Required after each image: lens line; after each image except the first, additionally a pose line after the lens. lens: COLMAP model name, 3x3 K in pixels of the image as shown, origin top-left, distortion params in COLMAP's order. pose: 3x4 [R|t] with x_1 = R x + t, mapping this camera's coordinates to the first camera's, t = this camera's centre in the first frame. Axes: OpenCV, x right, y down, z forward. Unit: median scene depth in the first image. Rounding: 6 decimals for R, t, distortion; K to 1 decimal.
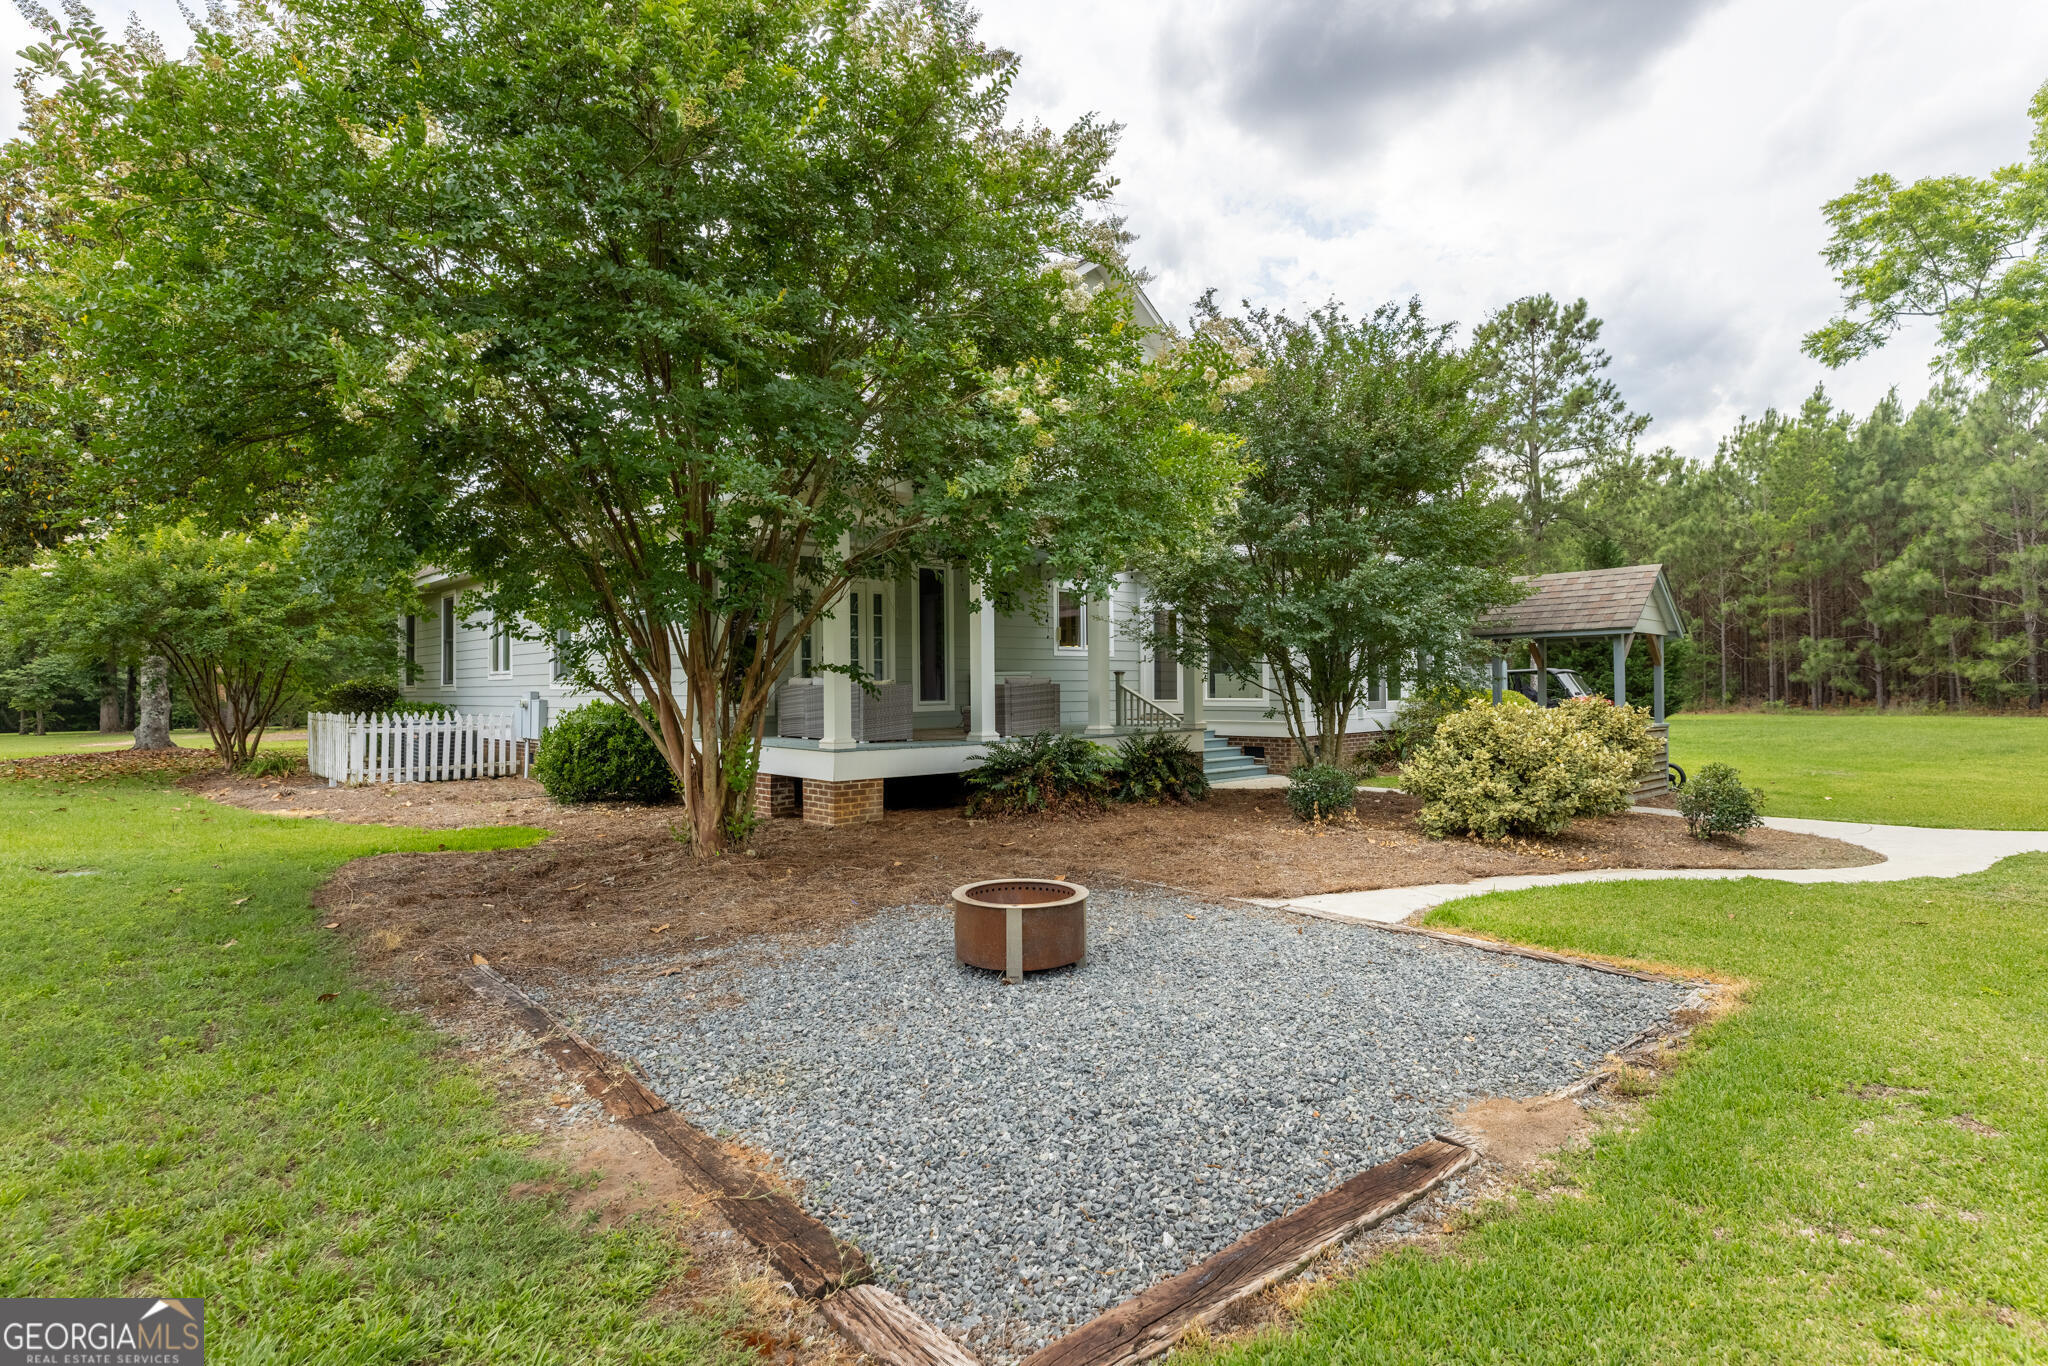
lens RADIAL K [[1045.7, 0, 1024.0], [0, 1045.7, 683.0], [0, 0, 1]] dist [-0.029542, -0.000199]
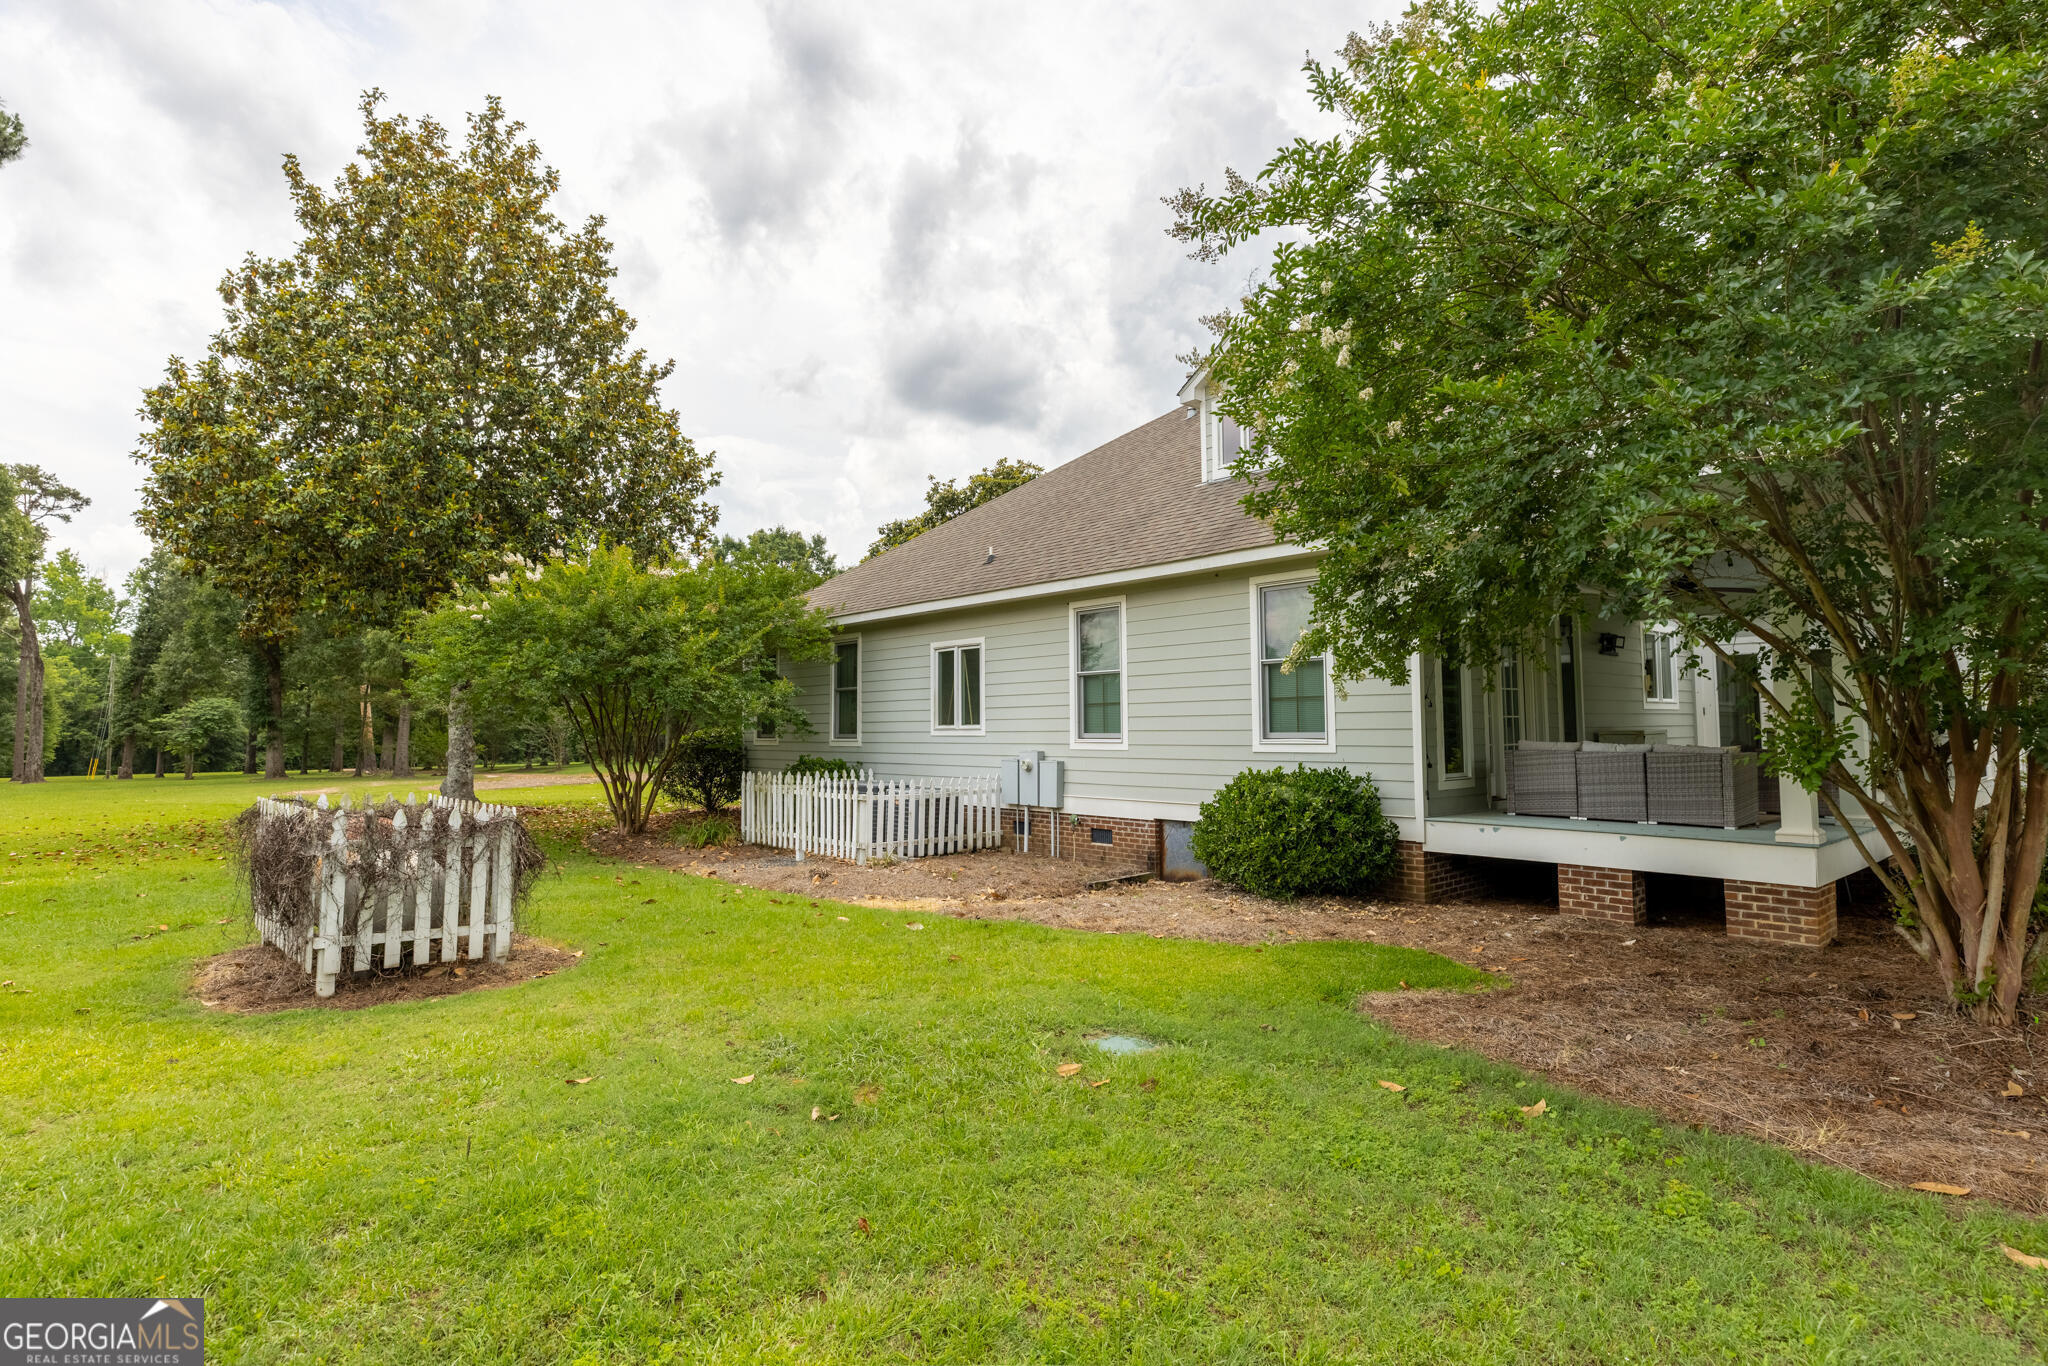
lens RADIAL K [[1045.7, 0, 1024.0], [0, 1045.7, 683.0], [0, 0, 1]] dist [-0.029542, -0.000199]
pose [[0.997668, -0.004065, -0.068126, -0.421093], [0.001341, 0.999199, -0.039986, -0.013630], [0.068234, 0.039801, 0.996875, 0.132198]]
